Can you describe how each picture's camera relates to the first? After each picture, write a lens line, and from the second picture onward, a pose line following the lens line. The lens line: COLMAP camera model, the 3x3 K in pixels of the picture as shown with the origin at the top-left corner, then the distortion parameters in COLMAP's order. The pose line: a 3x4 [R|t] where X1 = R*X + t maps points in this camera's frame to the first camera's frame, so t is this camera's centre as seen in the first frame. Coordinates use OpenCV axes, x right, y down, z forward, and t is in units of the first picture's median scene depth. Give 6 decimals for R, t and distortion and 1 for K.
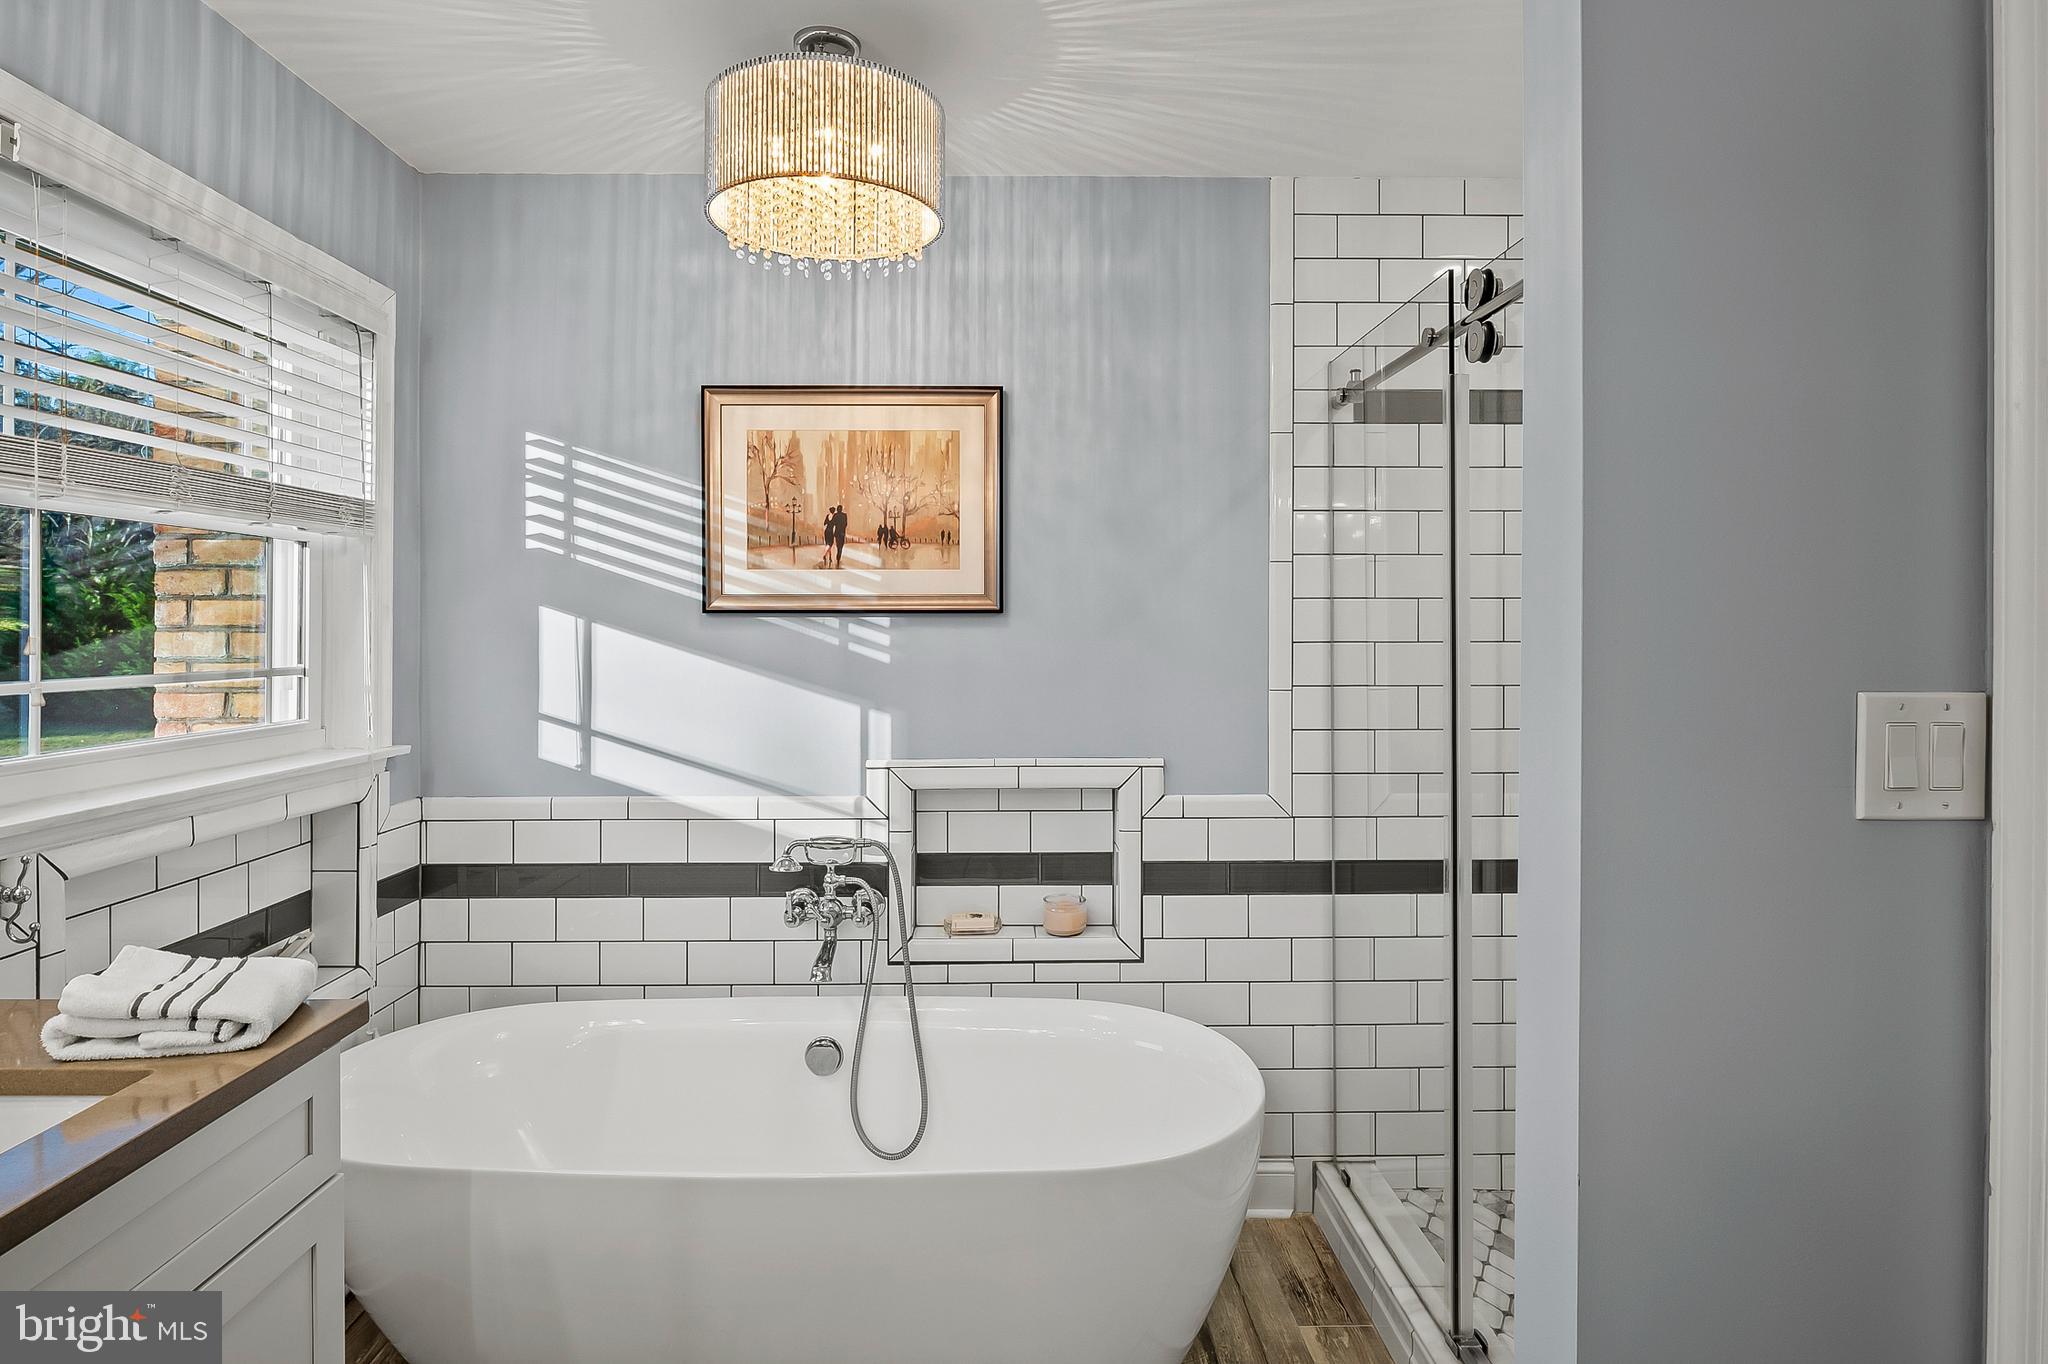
lens RADIAL K [[1121.1, 0, 1027.4], [0, 1121.1, 630.5], [0, 0, 1]] dist [-0.001360, -0.008461]
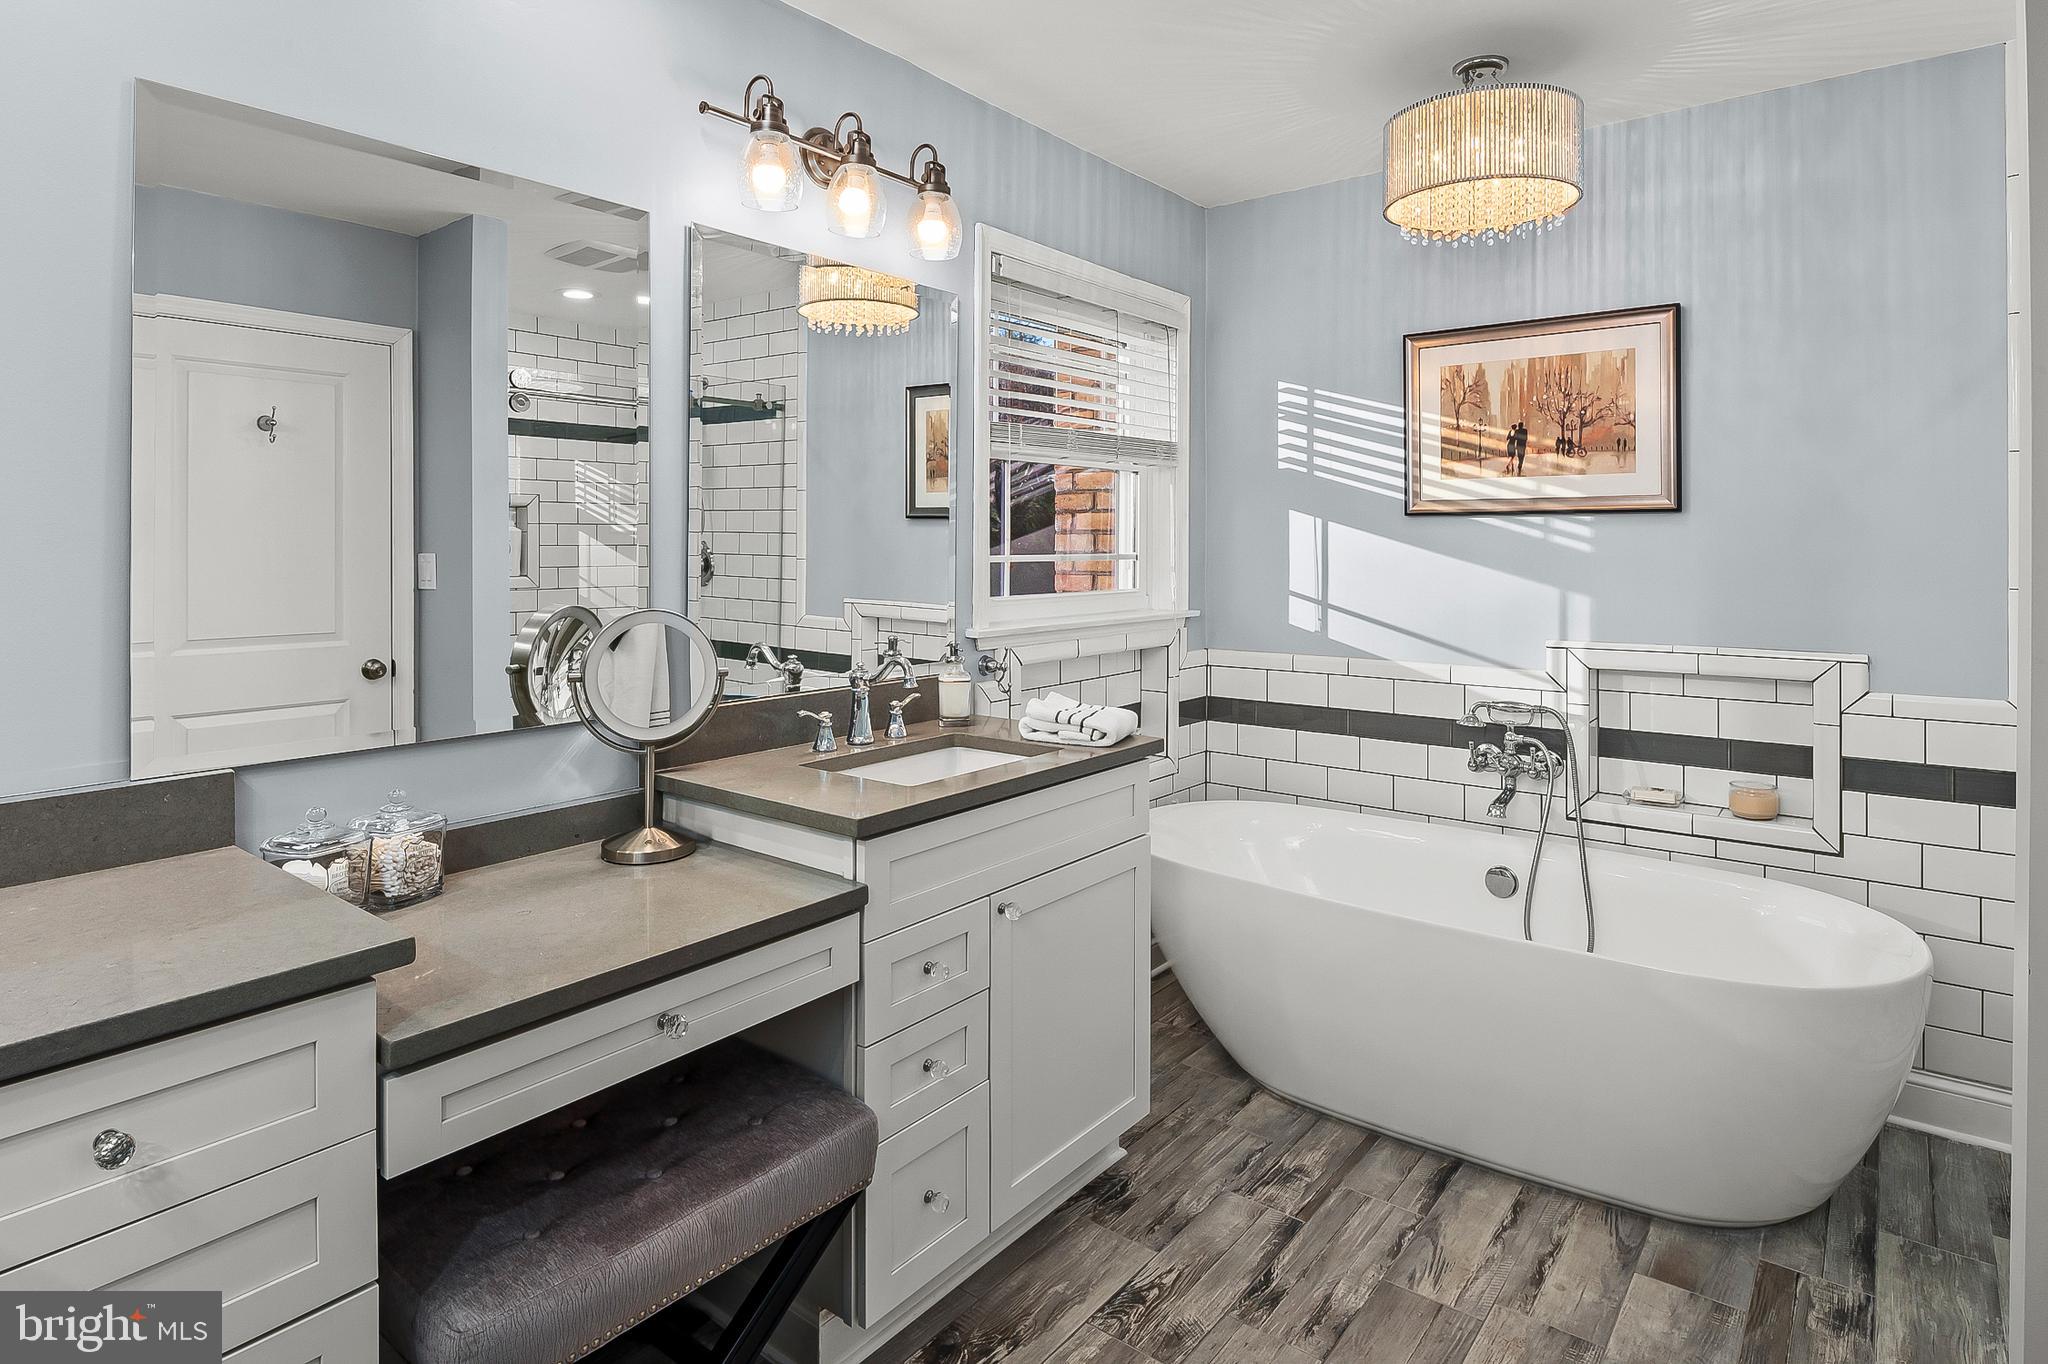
lens RADIAL K [[1131.4, 0, 994.7], [0, 1131.4, 538.3], [0, 0, 1]] dist [-0.000402, -0.007902]
pose [[0.760681, -0.001953, -0.649123, 0.183290], [-0.000914, 0.999991, -0.004080, 0.015569], [0.649125, 0.003697, 0.760672, -0.263592]]
